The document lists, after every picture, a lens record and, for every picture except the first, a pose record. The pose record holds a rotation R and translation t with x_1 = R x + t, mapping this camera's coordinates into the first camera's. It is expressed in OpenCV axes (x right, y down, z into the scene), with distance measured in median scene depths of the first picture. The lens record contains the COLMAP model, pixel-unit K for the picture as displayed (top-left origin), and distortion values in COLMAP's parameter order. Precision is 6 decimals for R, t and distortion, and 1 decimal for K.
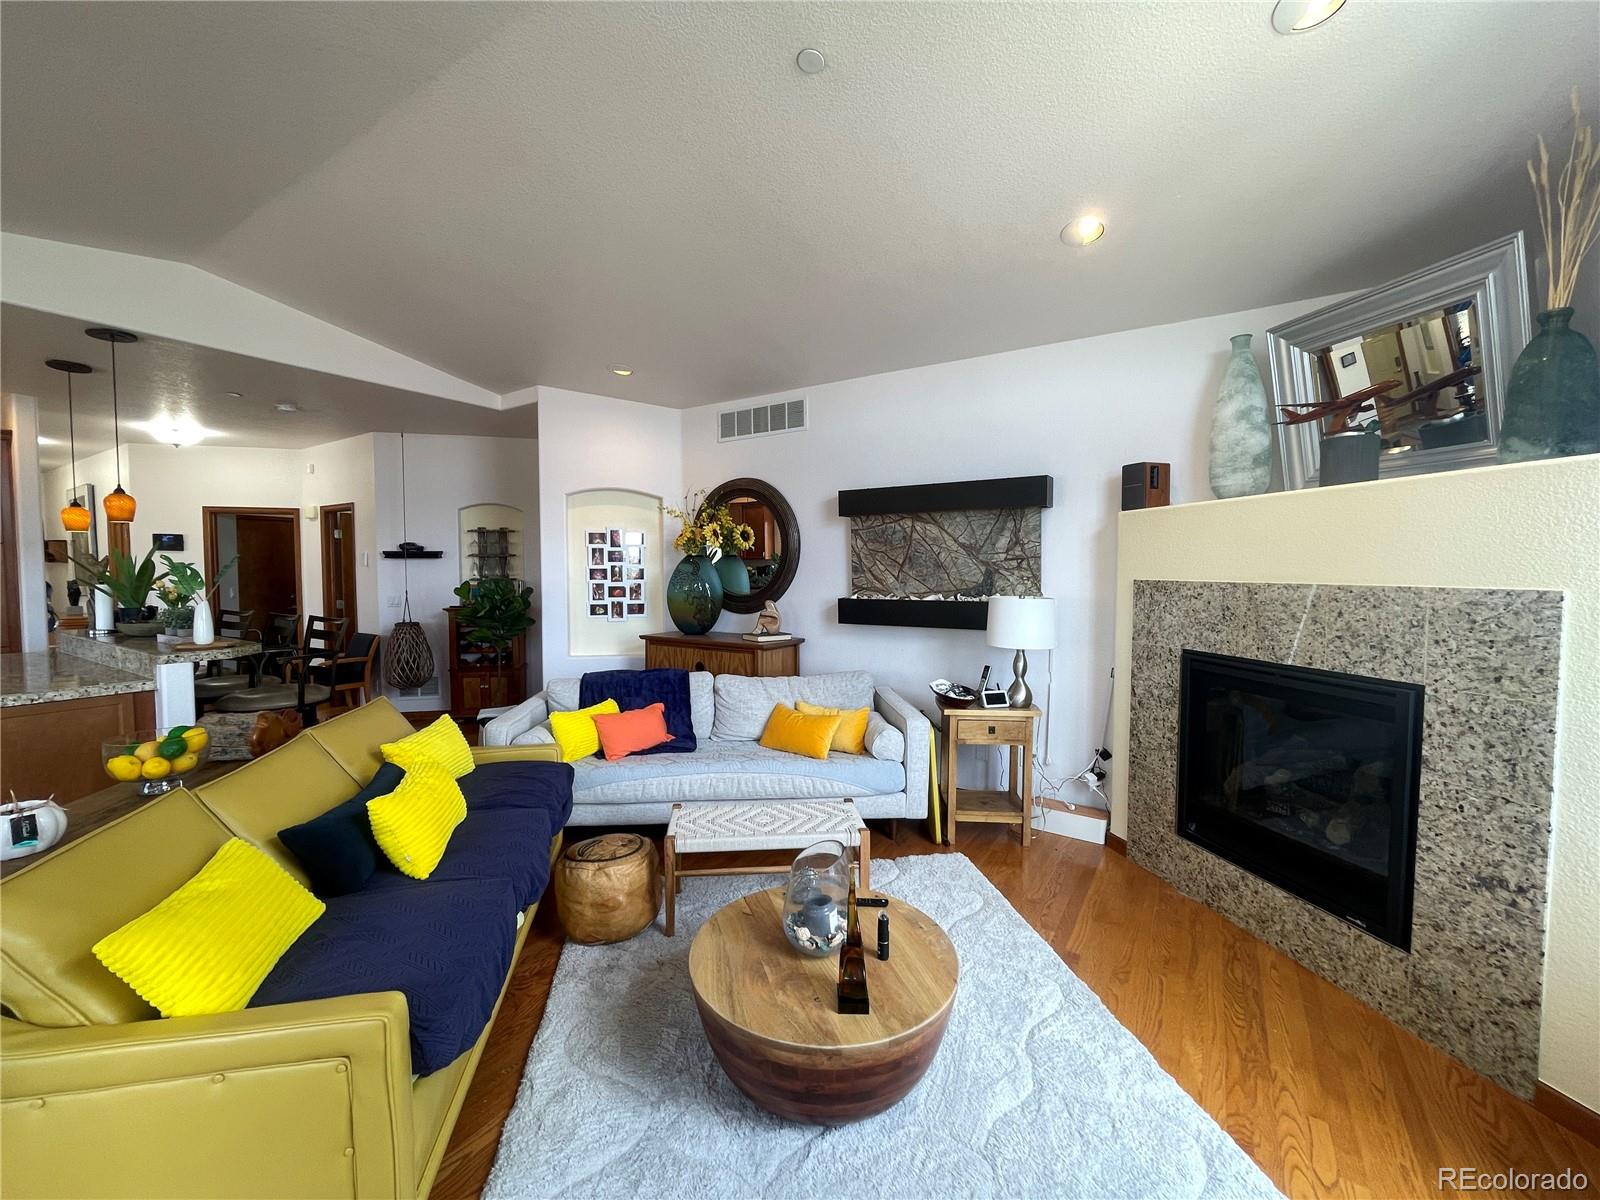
lens RADIAL K [[642.2, 0, 794.7], [0, 642.2, 595.8], [0, 0, 1]] dist [-0.001773, -0.000315]
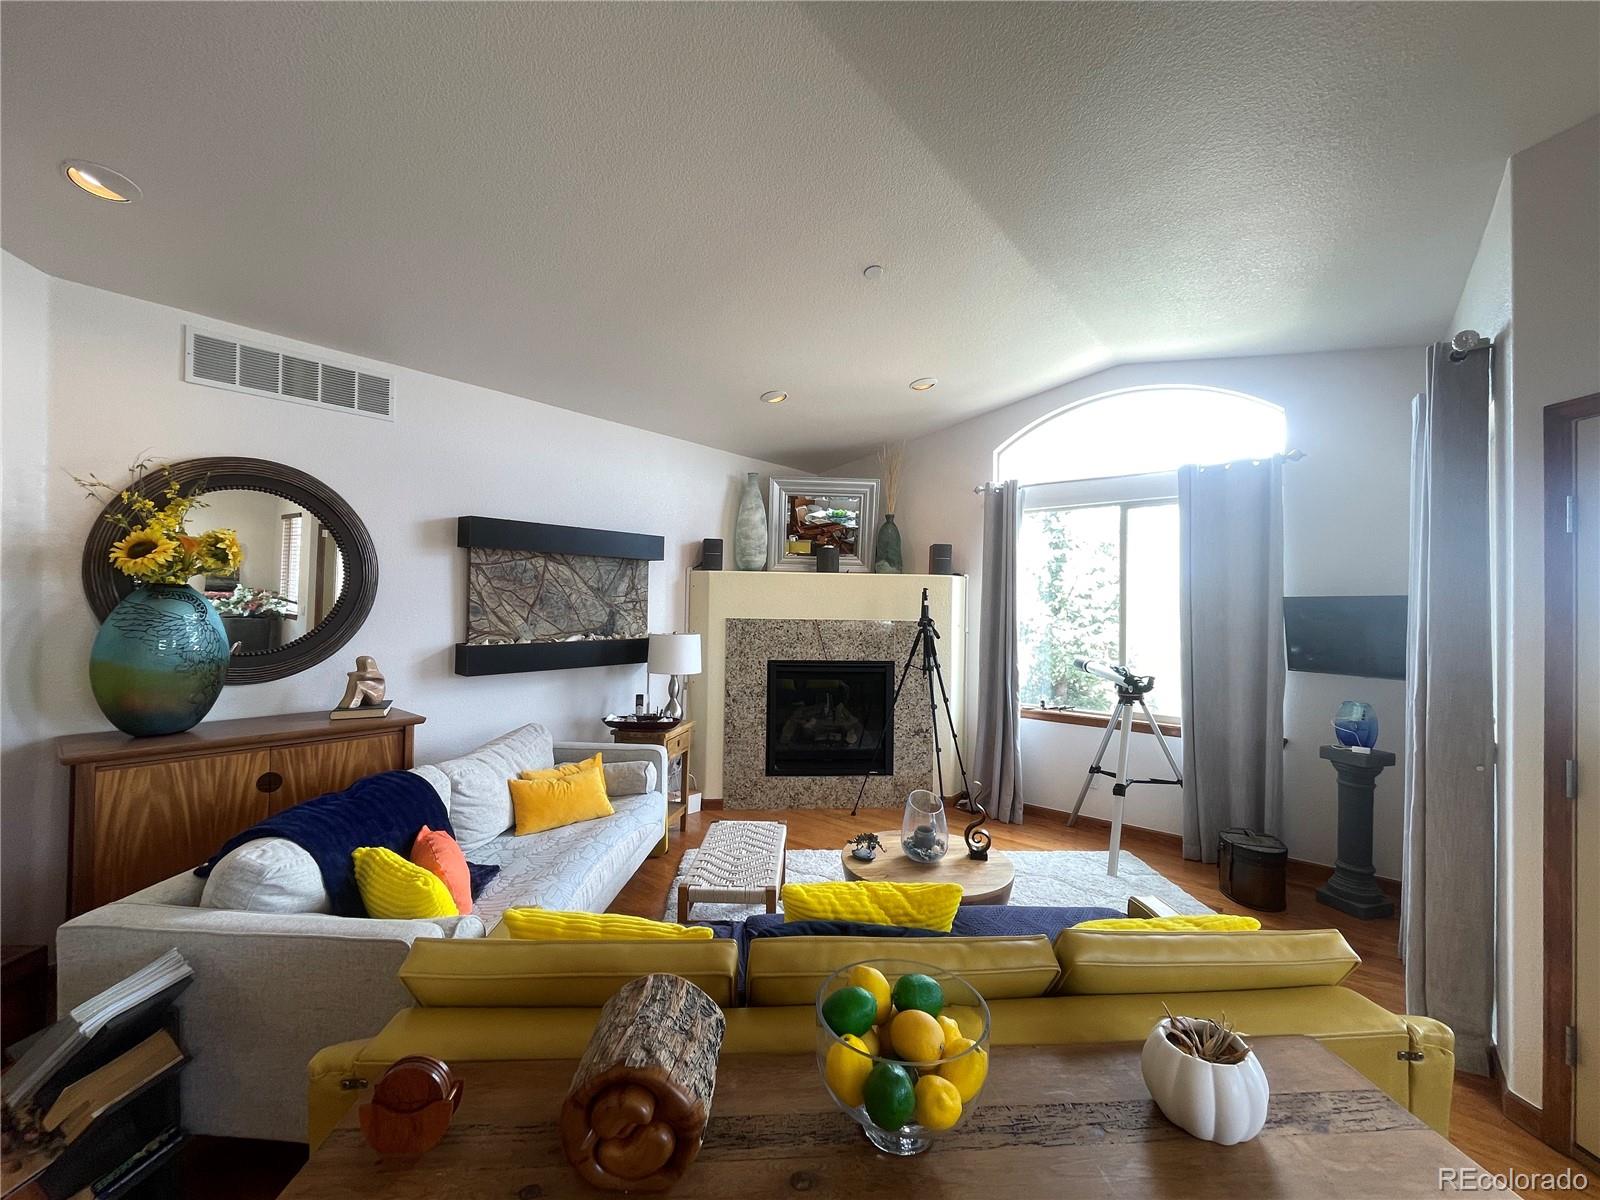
lens RADIAL K [[642.2, 0, 794.7], [0, 642.2, 599.9], [0, 0, 1]] dist [-0.001773, -0.000315]
pose [[0.146396, 0.012285, 0.989150, -0.873787], [0.028626, 0.999452, -0.016650, -0.036498], [-0.988812, 0.030753, 0.145964, 0.594528]]
